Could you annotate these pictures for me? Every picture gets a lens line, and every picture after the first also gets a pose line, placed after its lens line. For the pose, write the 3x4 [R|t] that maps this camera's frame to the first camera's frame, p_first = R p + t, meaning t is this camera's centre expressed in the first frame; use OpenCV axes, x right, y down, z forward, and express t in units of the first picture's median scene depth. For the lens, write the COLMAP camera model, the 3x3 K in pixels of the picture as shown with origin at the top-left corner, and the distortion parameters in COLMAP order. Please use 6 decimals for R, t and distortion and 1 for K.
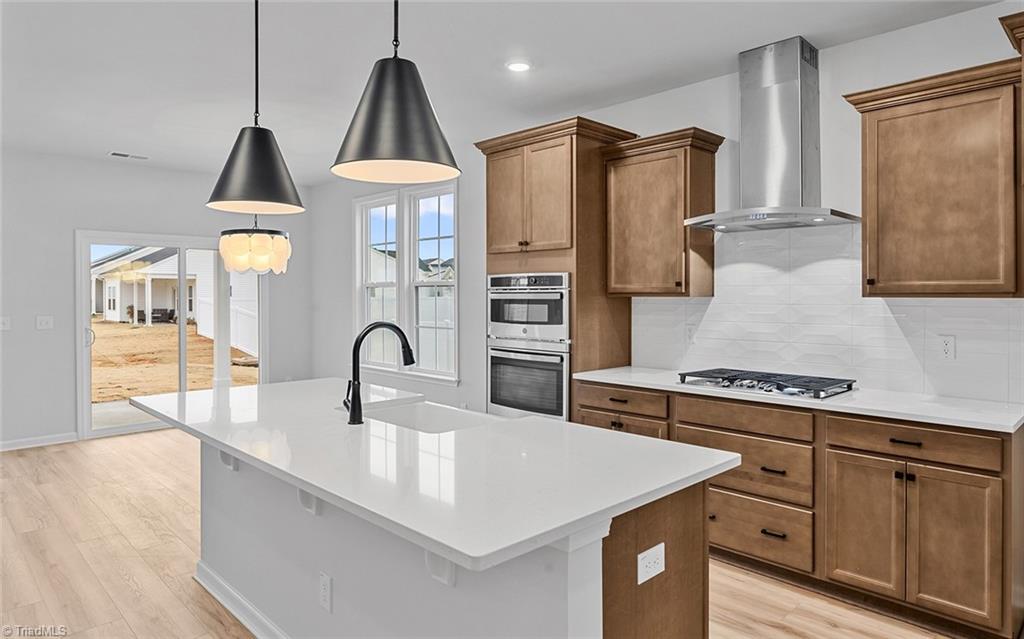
lens RADIAL K [[626.8, 0, 518.6], [0, 626.8, 296.5], [0, 0, 1]] dist [-0.002600, -0.002892]
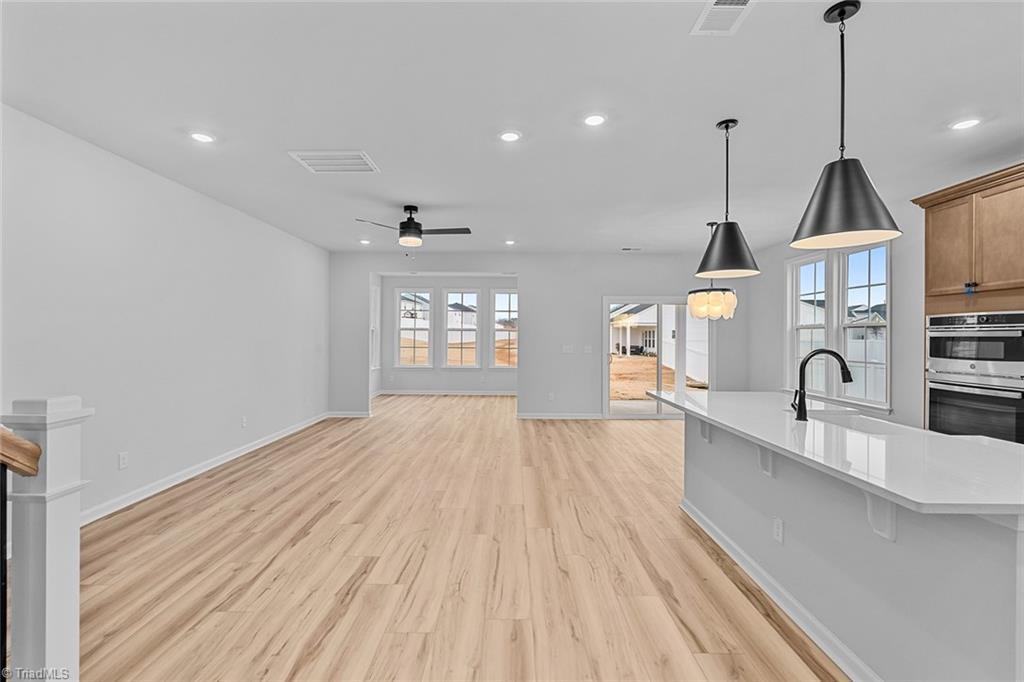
lens RADIAL K [[462.3, 0, 508.4], [0, 462.3, 335.8], [0, 0, 1]] dist [0.001698, -0.000653]
pose [[0.710635, 0.004756, -0.703545, 0.002323], [-0.009558, 0.999950, -0.002894, 0.012678], [0.703496, 0.008781, 0.710645, -0.124656]]
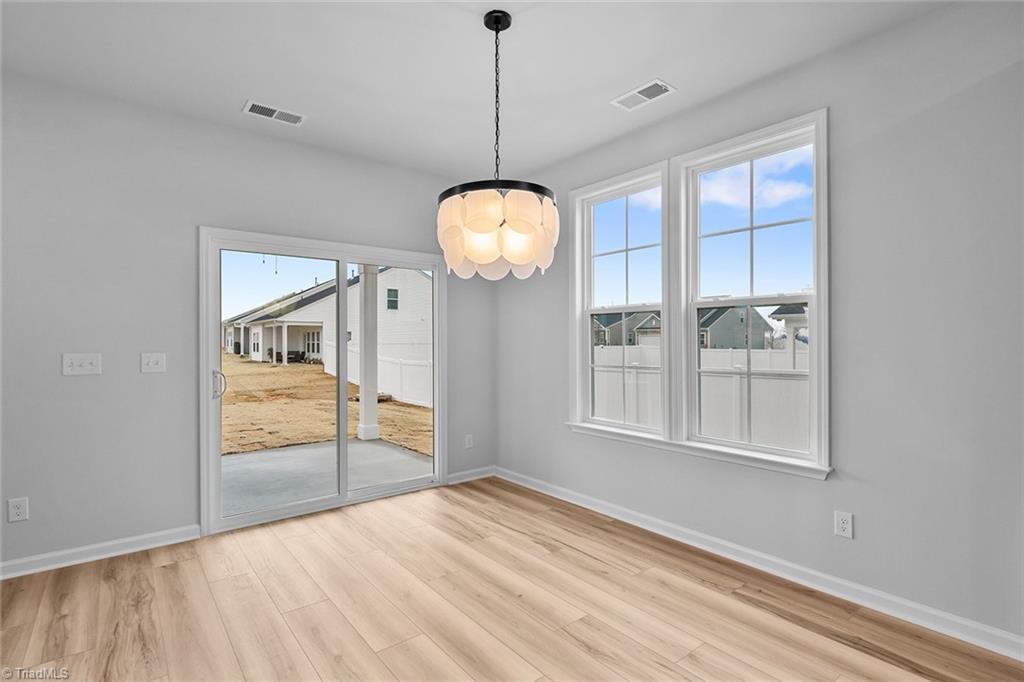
lens RADIAL K [[495.6, 0, 515.1], [0, 495.6, 340.5], [0, 0, 1]] dist [-0.010742, -0.000414]
pose [[0.995535, 0.001077, -0.094387, -0.469308], [-0.001556, 0.999986, -0.005007, 0.029594], [0.094381, 0.005131, 0.995523, 0.741658]]
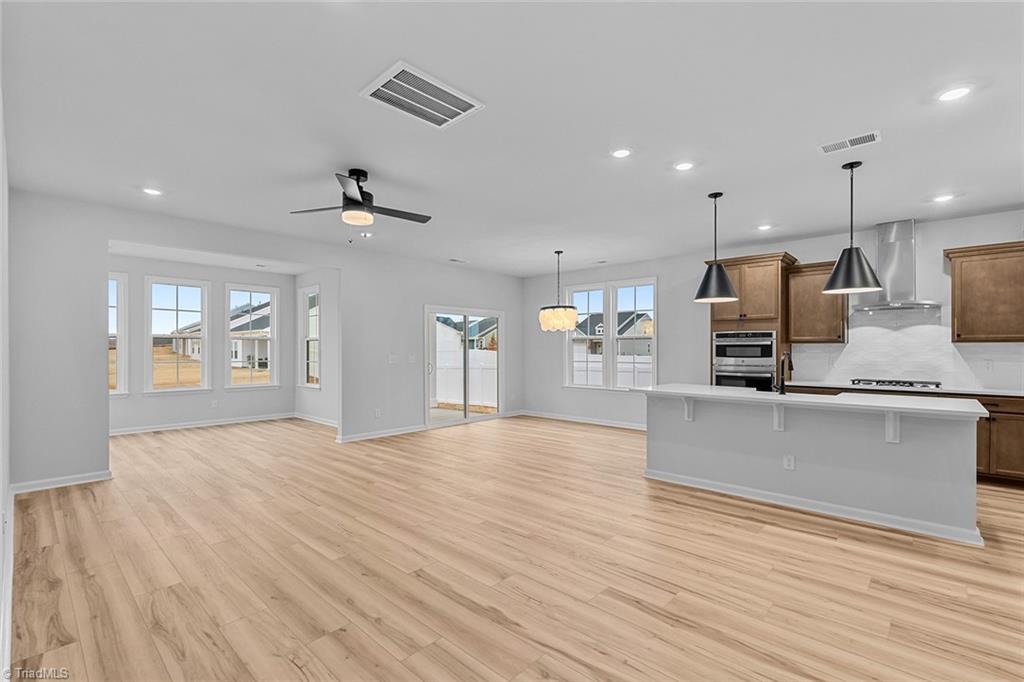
lens RADIAL K [[462.3, 0, 518.8], [0, 462.3, 351.6], [0, 0, 1]] dist [0.001698, -0.000653]
pose [[0.997889, 0.002929, 0.064876, -0.794967], [-0.003016, 0.999995, 0.001240, 0.026512], [-0.064872, -0.001433, 0.997893, -0.381958]]
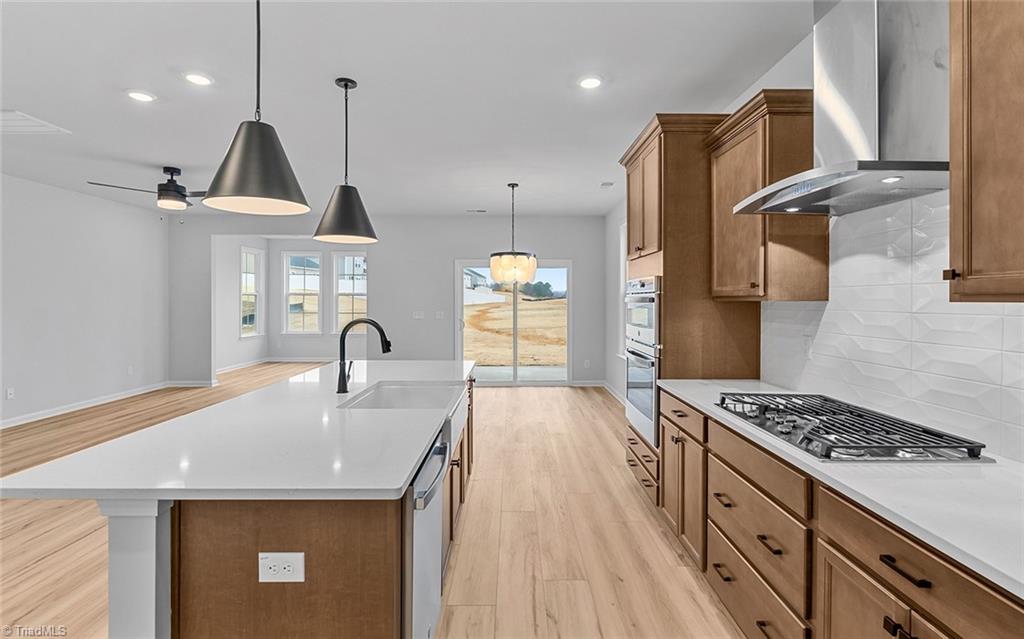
lens RADIAL K [[473.6, 0, 517.0], [0, 473.6, 304.4], [0, 0, 1]] dist [-0.005503, -0.000915]
pose [[0.720922, 0.008655, -0.692962, 0.421818], [-0.004234, 0.999958, 0.008084, 0.001145], [0.693003, -0.002894, 0.720929, 0.306717]]
